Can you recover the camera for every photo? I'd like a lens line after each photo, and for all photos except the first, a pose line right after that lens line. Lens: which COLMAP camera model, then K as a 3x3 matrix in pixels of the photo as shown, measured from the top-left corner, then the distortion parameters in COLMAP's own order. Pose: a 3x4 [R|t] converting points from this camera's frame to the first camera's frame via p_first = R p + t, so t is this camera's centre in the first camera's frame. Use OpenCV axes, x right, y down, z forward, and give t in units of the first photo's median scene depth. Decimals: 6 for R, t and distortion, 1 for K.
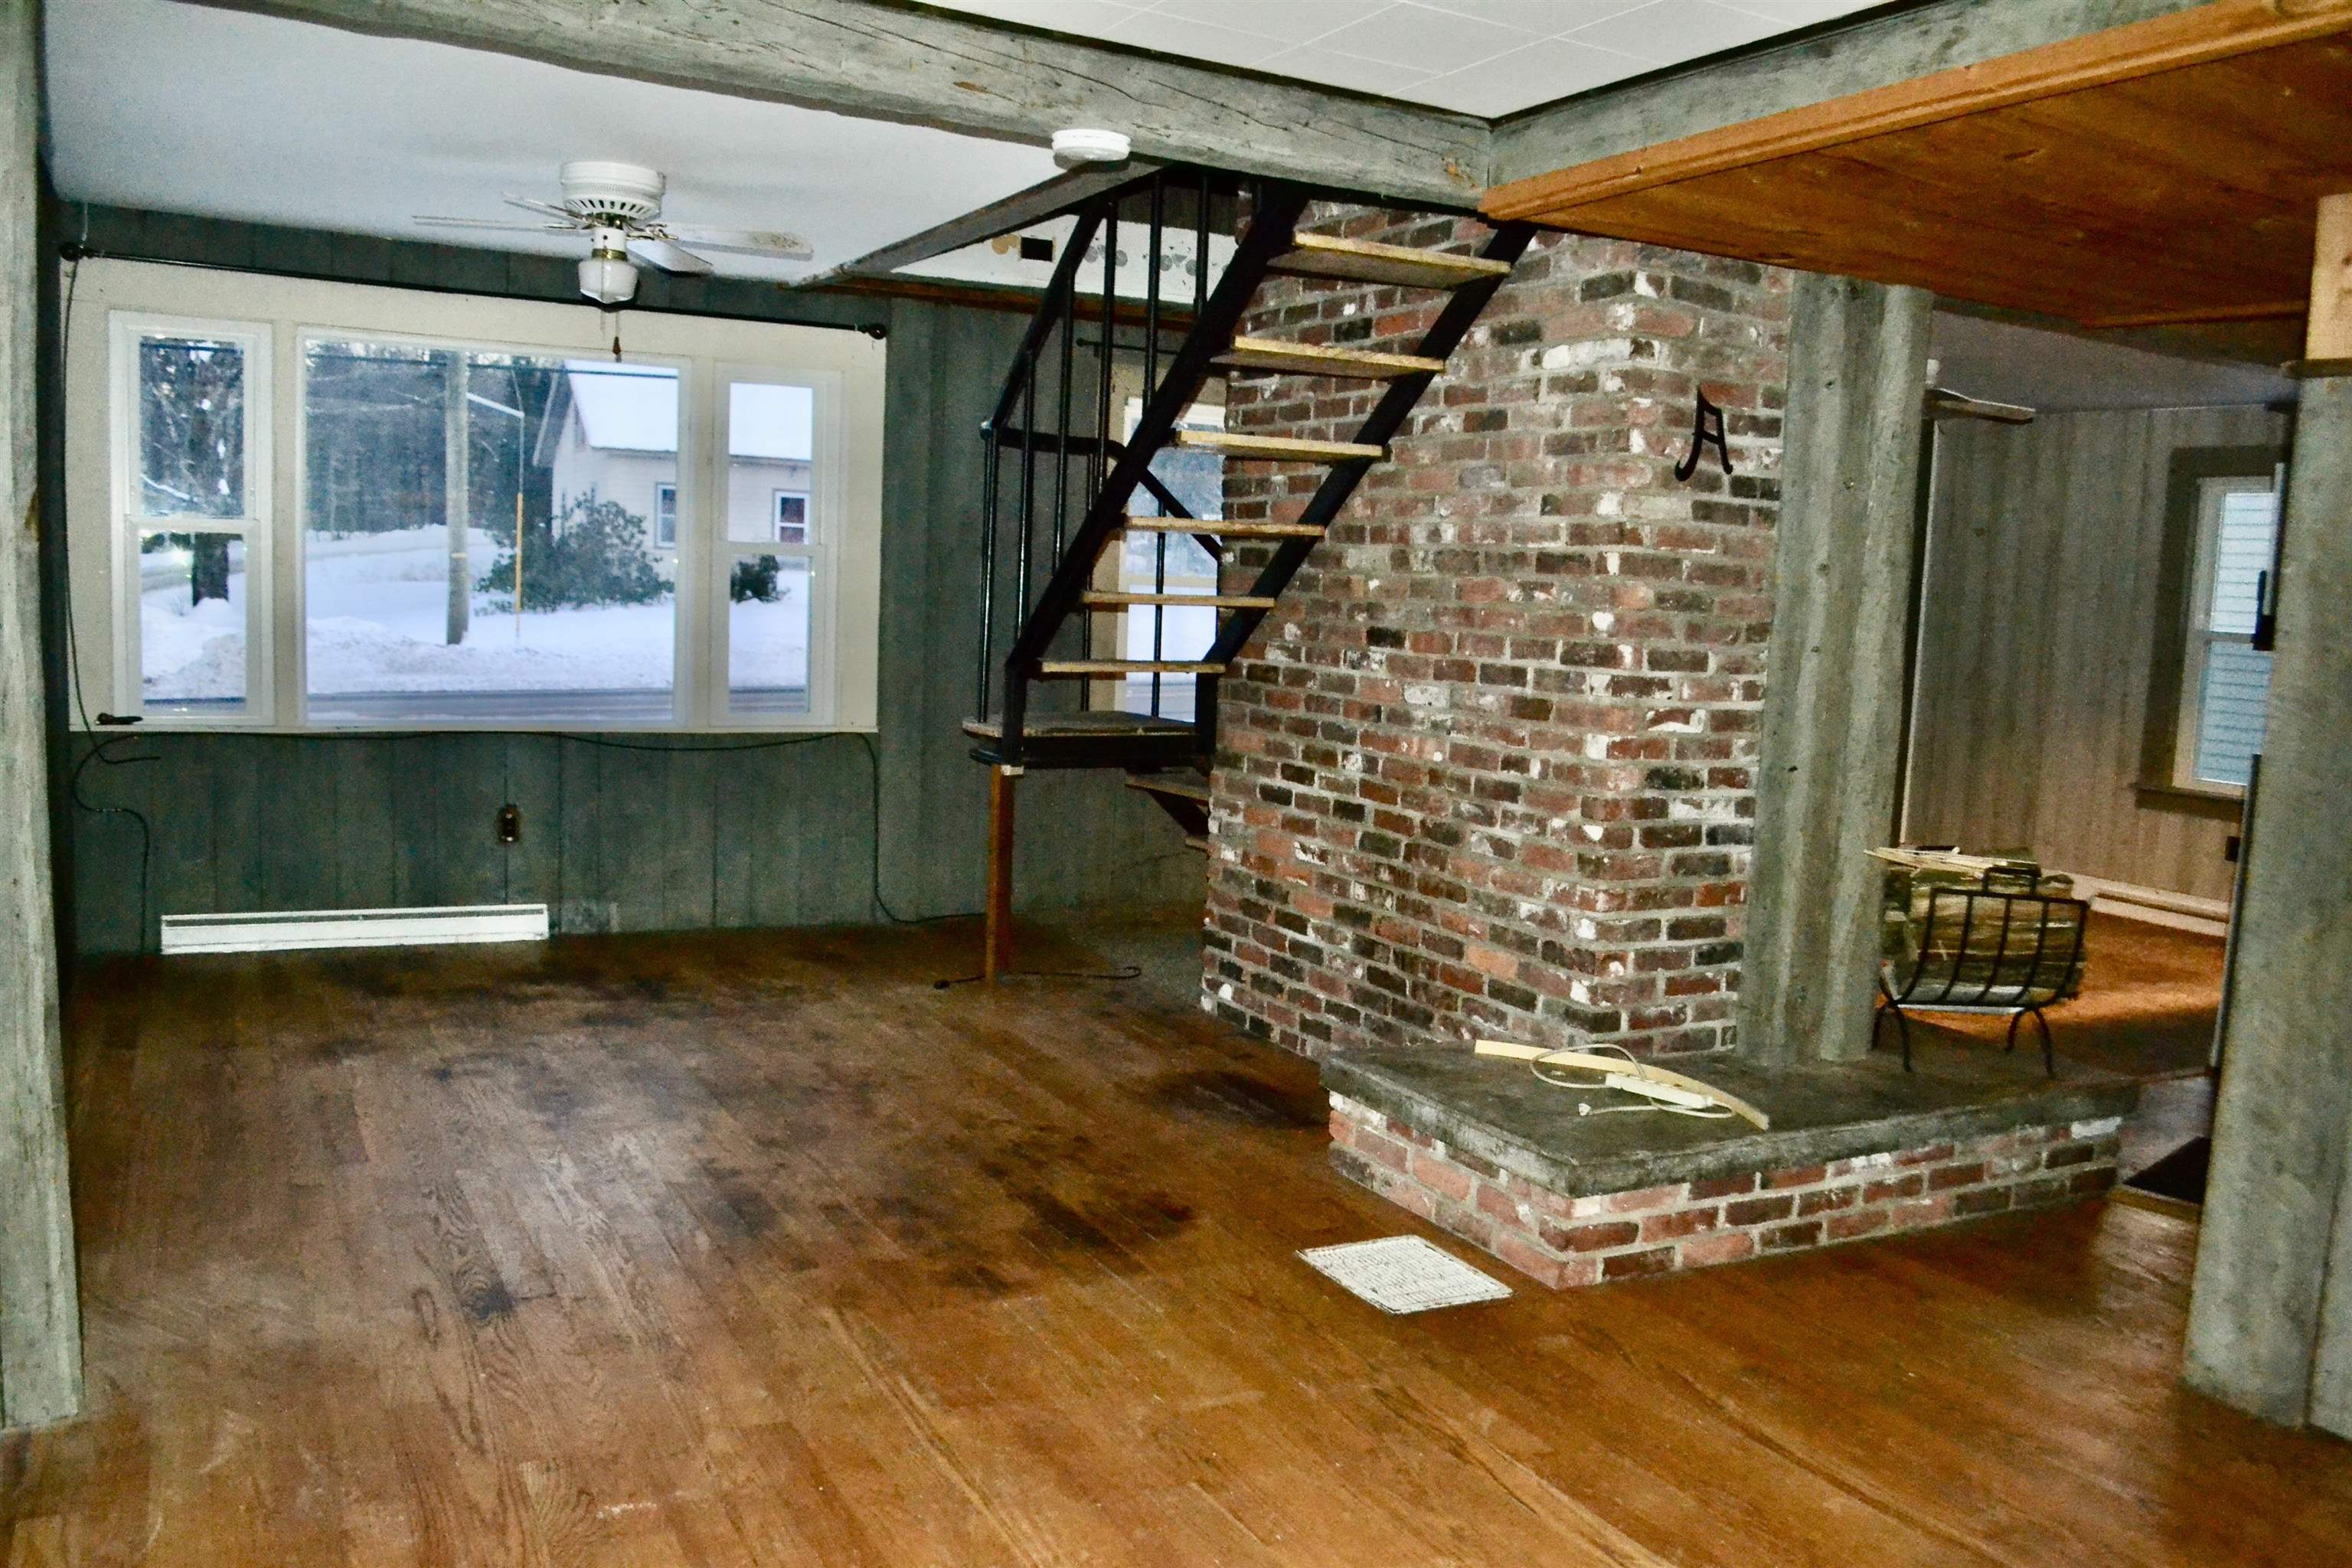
lens RADIAL K [[1870.1, 0, 1178.0], [0, 1870.1, 787.7], [0, 0, 1]] dist [-0.072792, 0.003985]
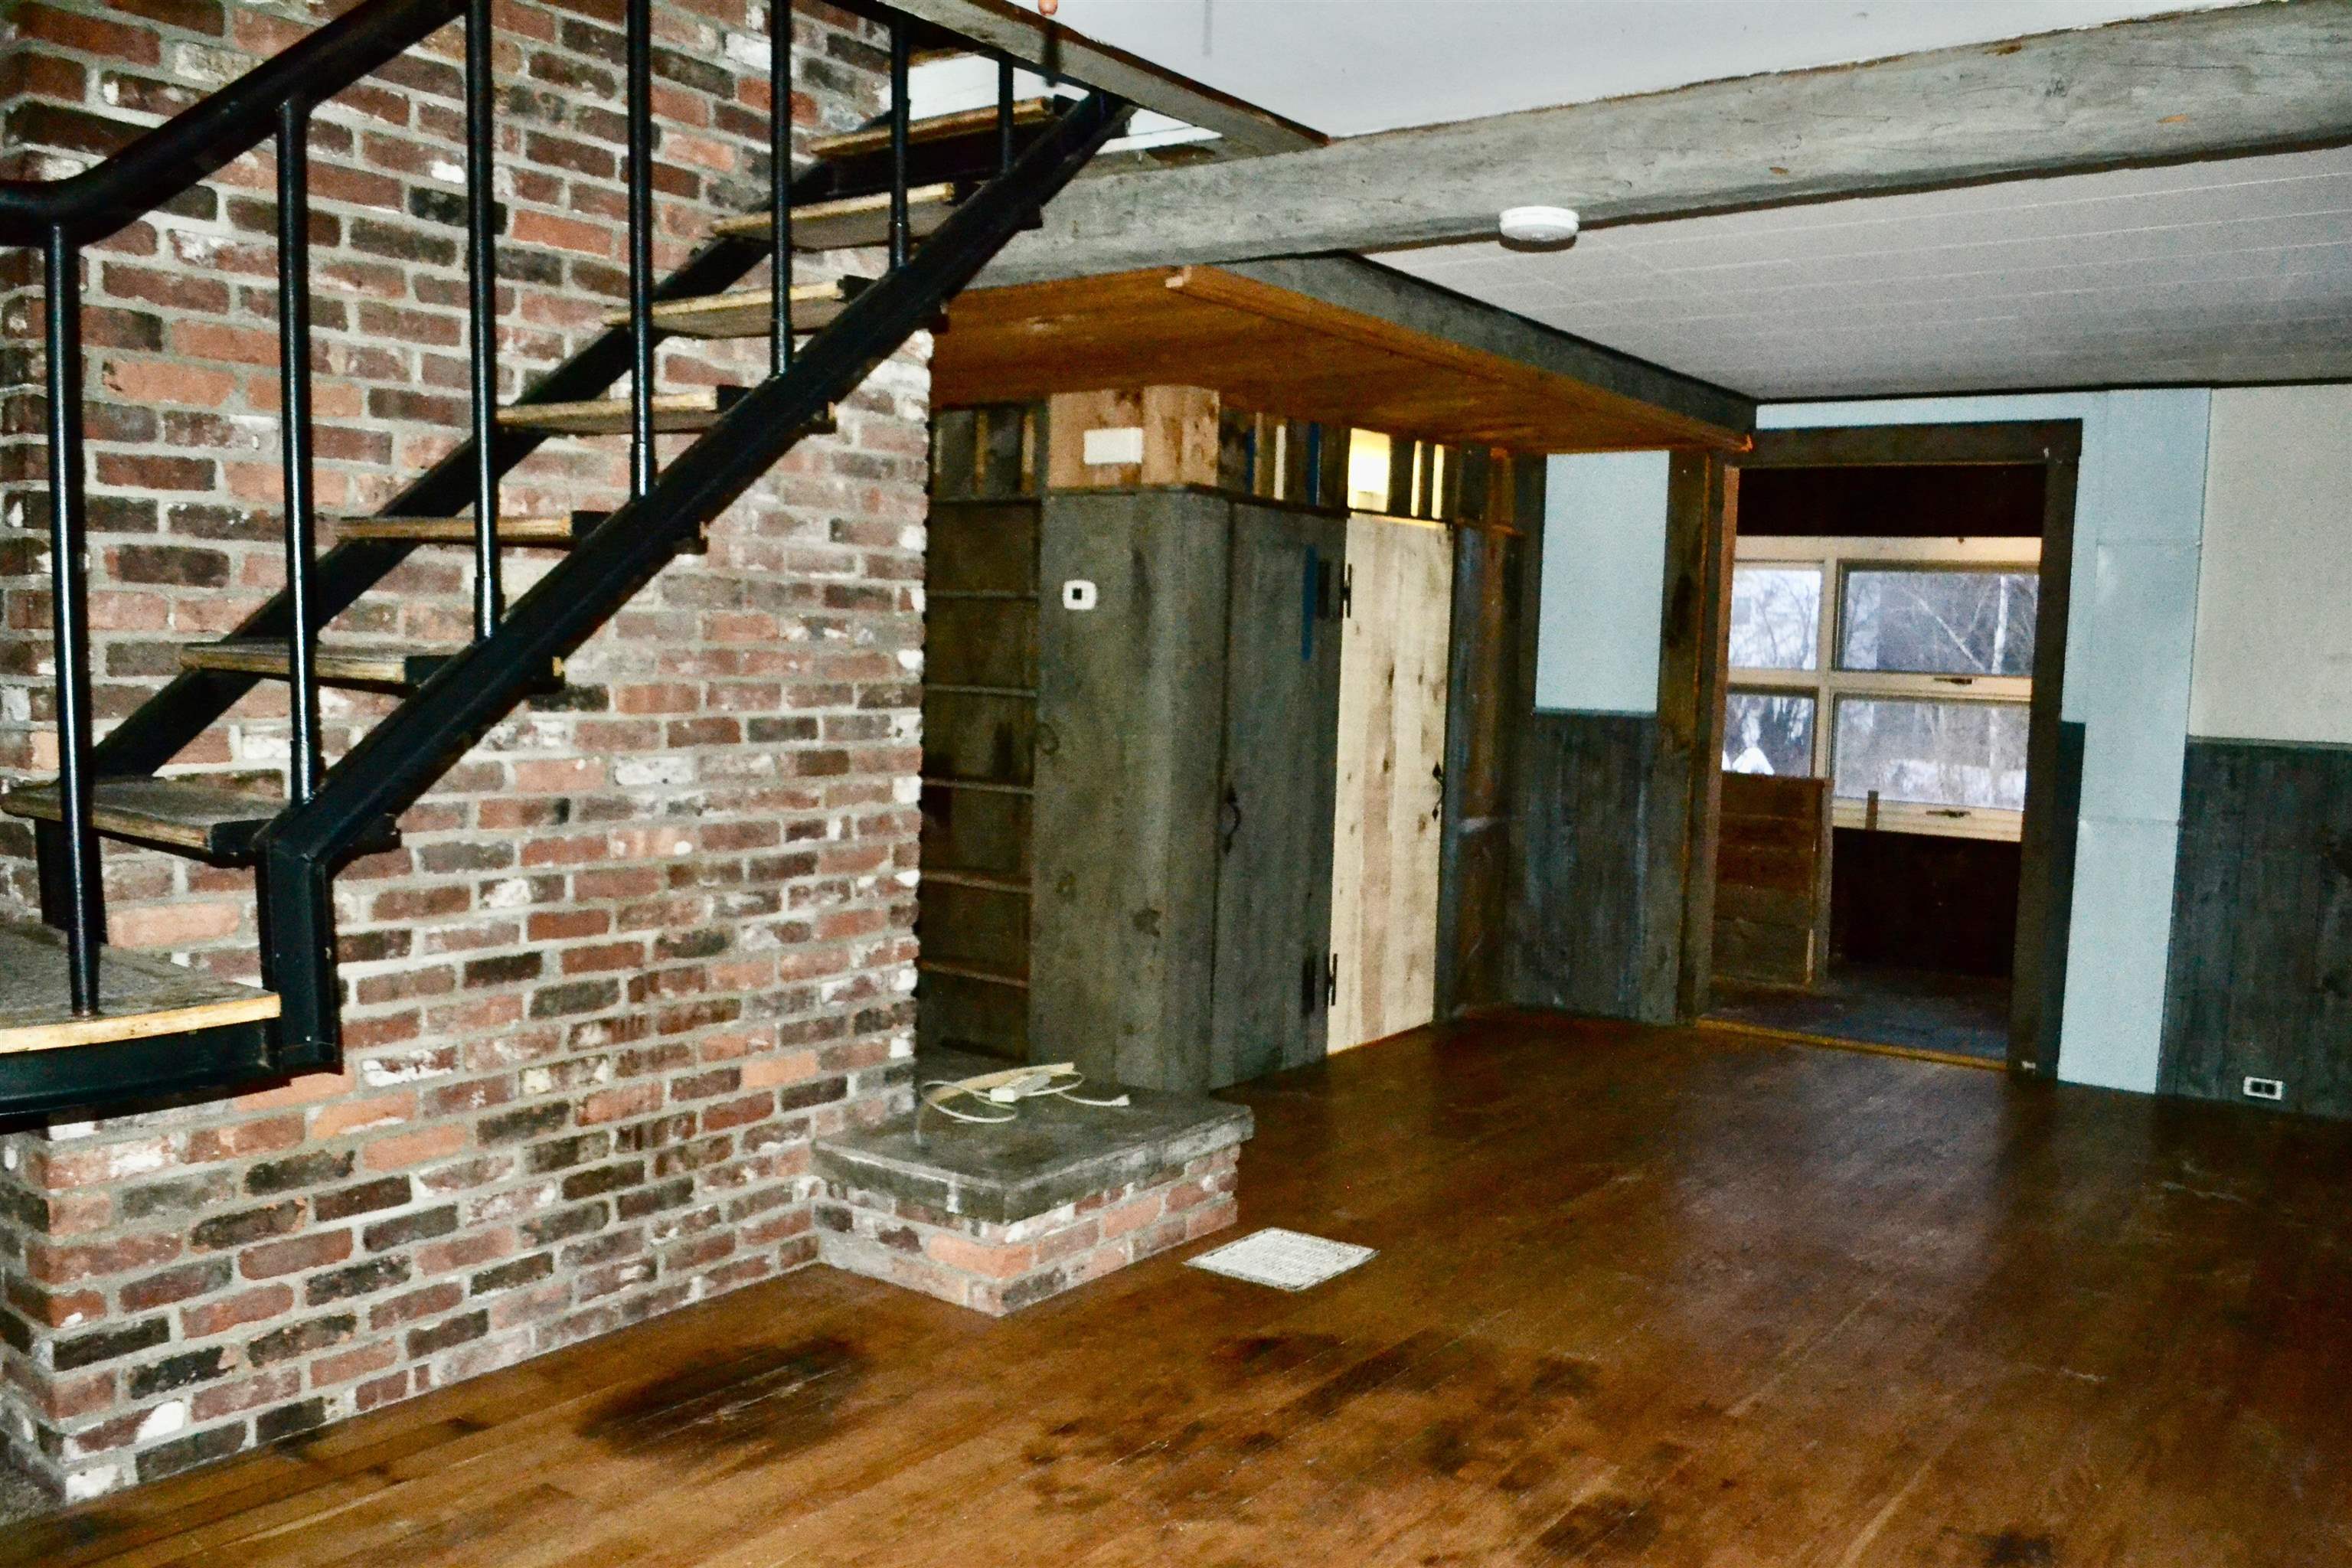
lens RADIAL K [[1870.1, 0, 1230.9], [0, 1870.1, 794.0], [0, 0, 1]] dist [-0.072792, 0.003985]
pose [[-0.444030, -0.128547, 0.886743, -0.648630], [0.047101, 0.984938, 0.166367, -0.158984], [-0.894773, 0.115639, -0.431288, 1.168668]]
